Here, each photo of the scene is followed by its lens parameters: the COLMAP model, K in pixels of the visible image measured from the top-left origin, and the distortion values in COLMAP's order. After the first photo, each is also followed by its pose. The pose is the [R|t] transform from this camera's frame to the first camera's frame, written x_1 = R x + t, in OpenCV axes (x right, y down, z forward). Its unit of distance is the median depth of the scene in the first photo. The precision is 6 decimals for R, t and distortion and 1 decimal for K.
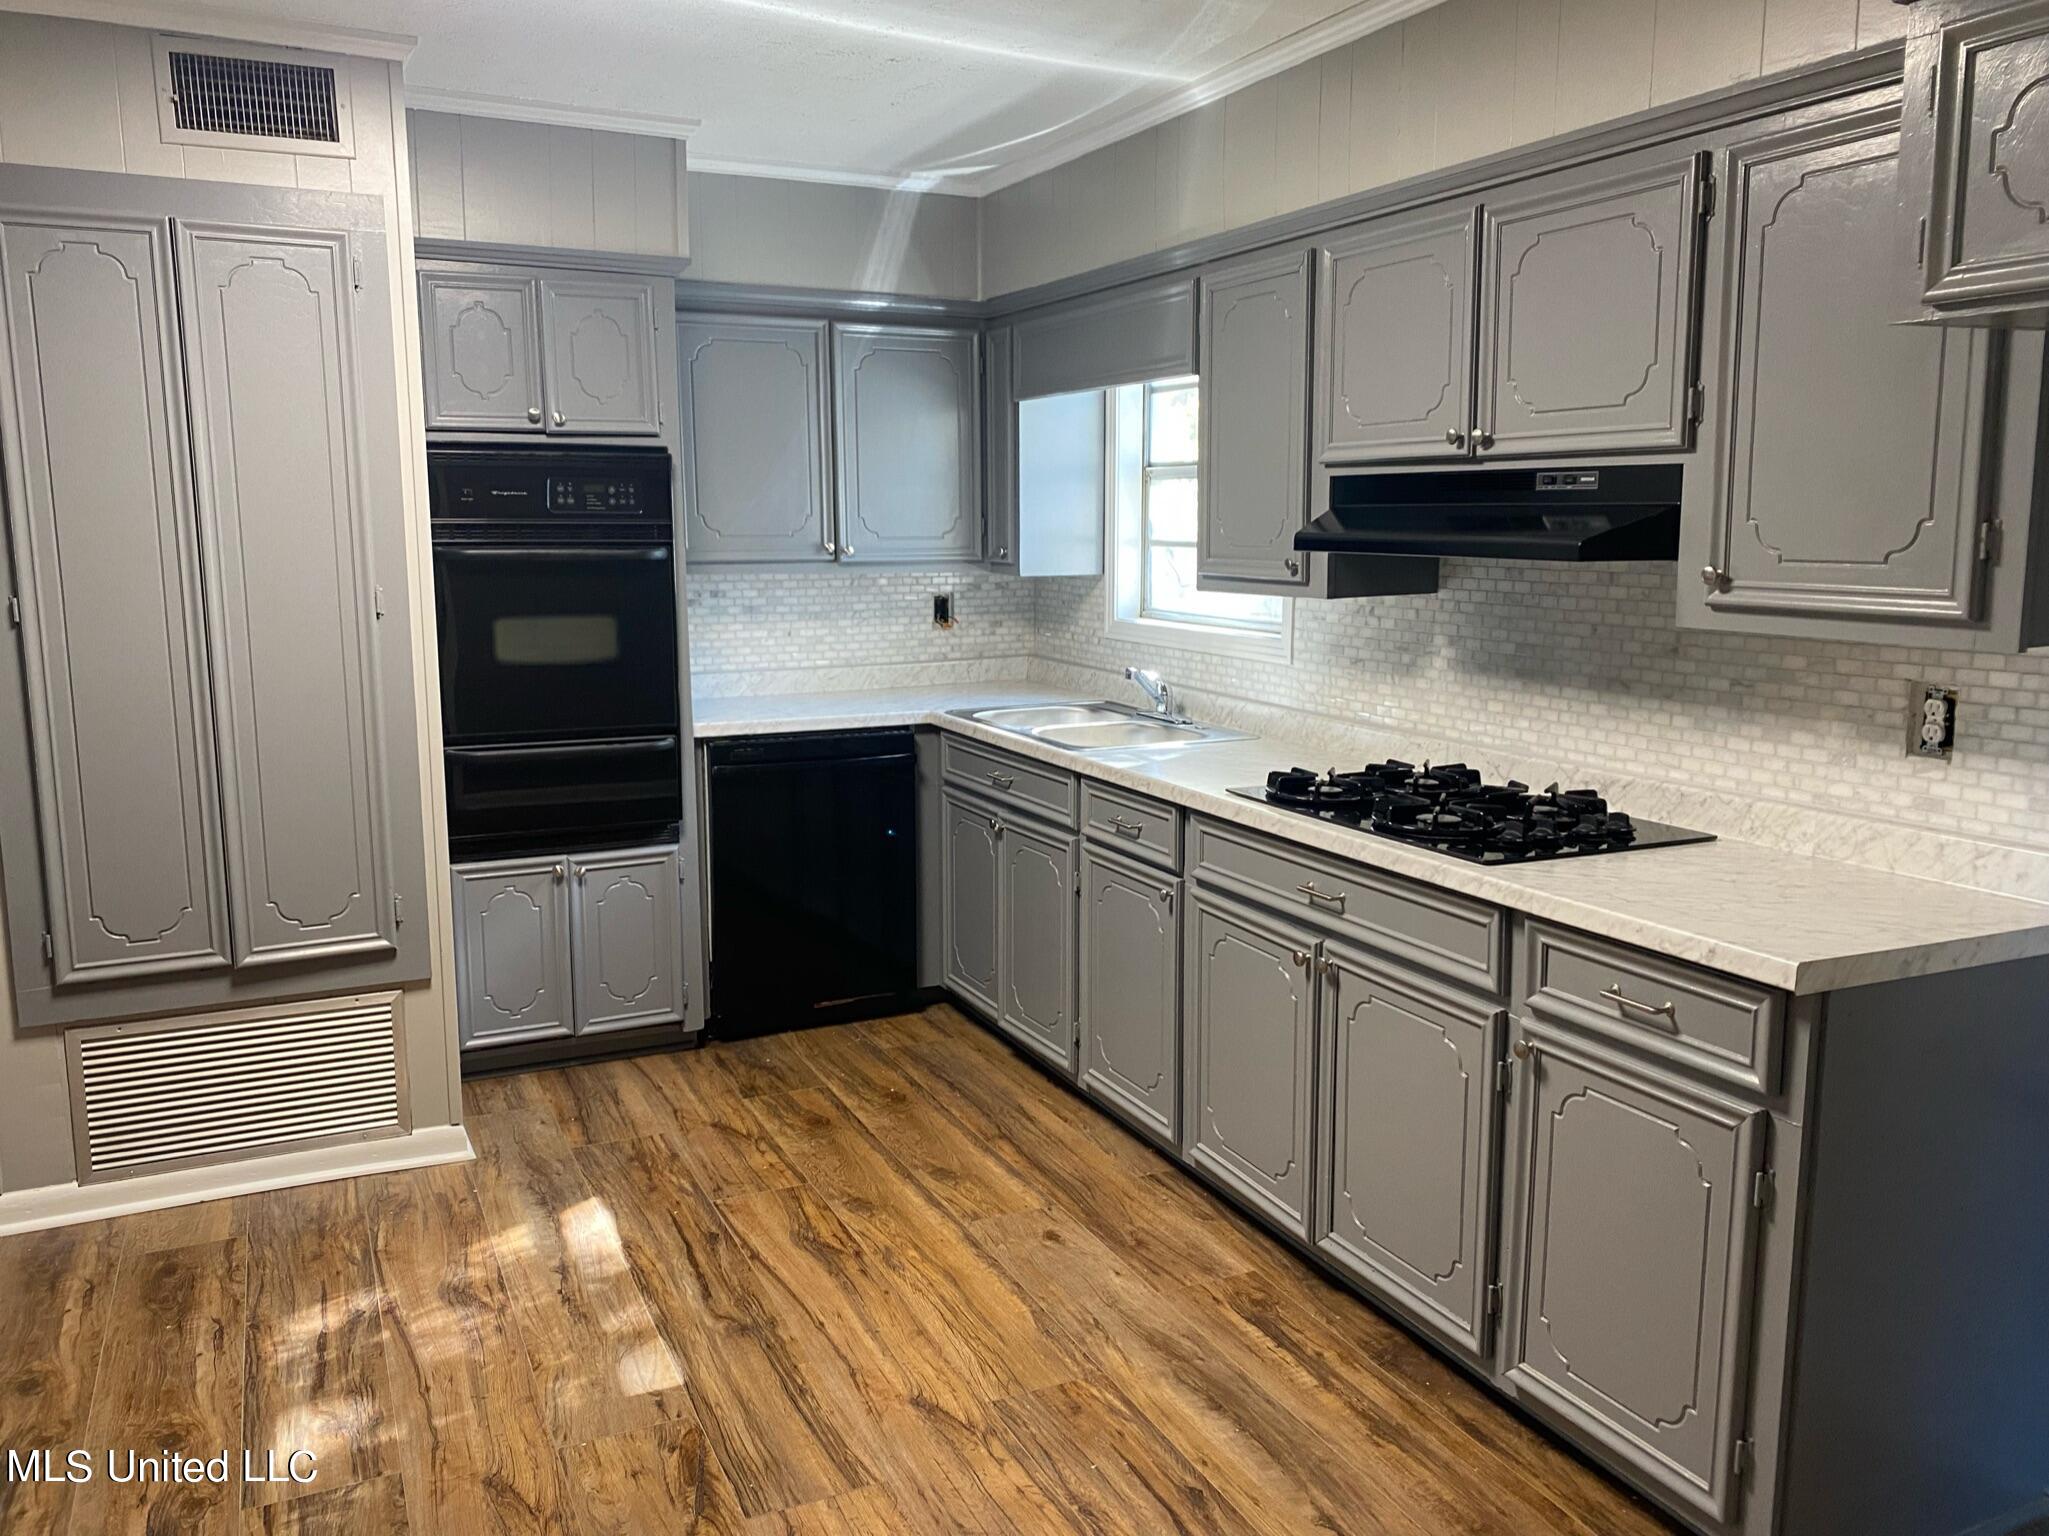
lens RADIAL K [[1578.8, 0, 1024.5], [0, 1578.8, 768.0], [0, 0, 1]] dist [0.010776, 0.004359]
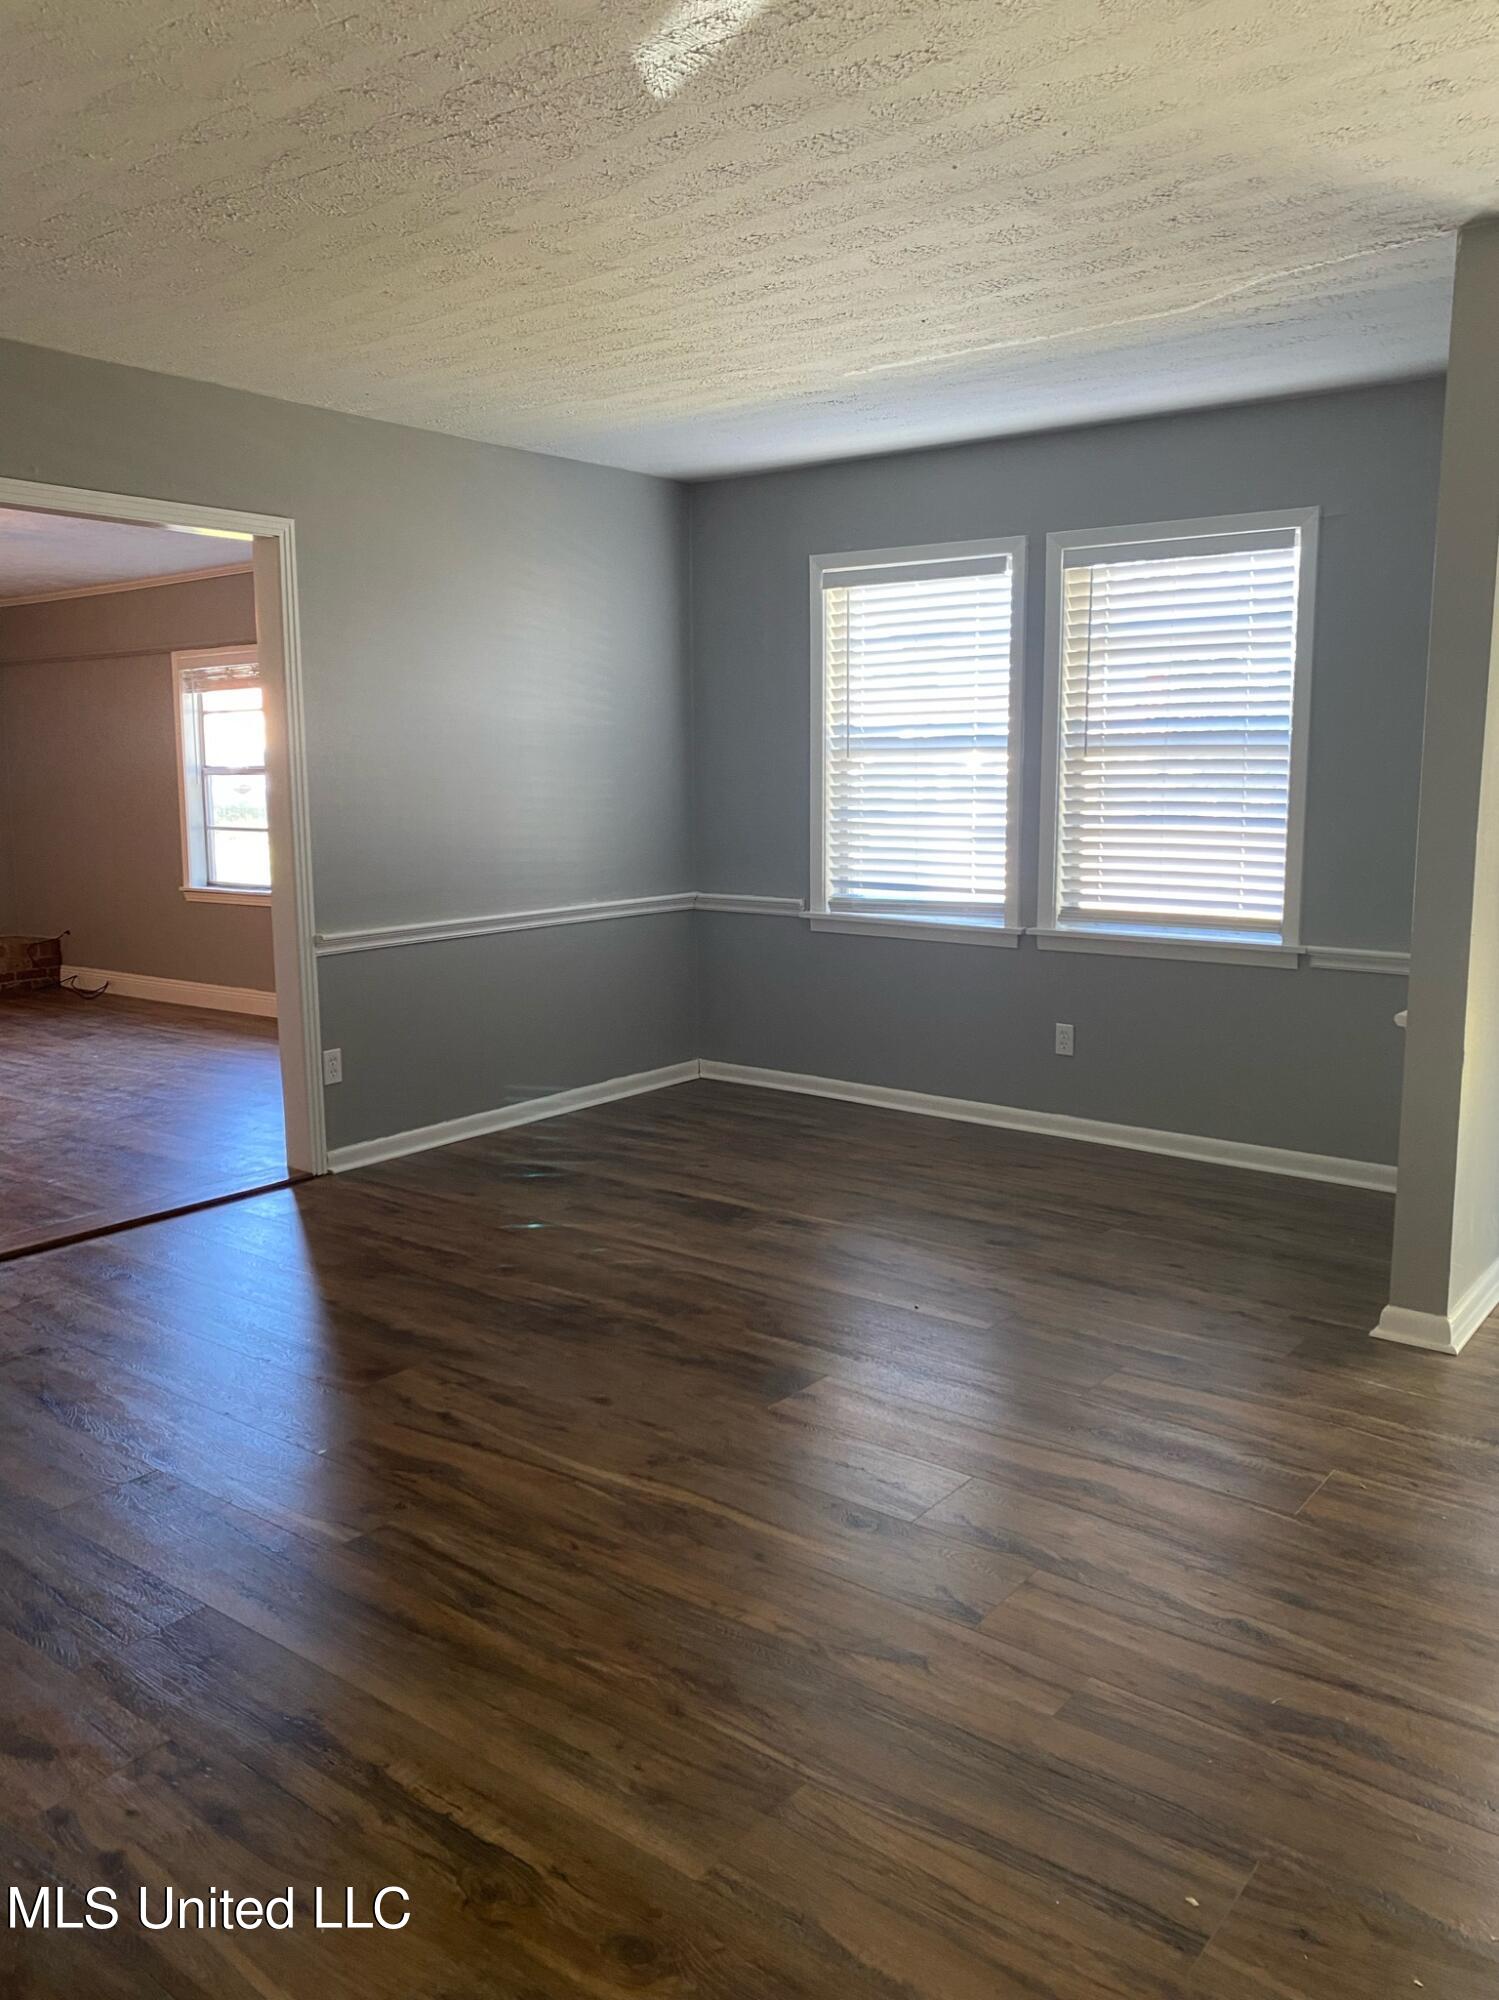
lens RADIAL K [[1541.0, 0, 749.5], [0, 1541.0, 1000.0], [0, 0, 1]] dist [0.010776, 0.004359]
pose [[-0.876451, 0.082526, -0.474365, 0.363607], [-0.066516, 0.955003, 0.289040, -0.228774], [0.476874, 0.284883, -0.831525, 1.627019]]
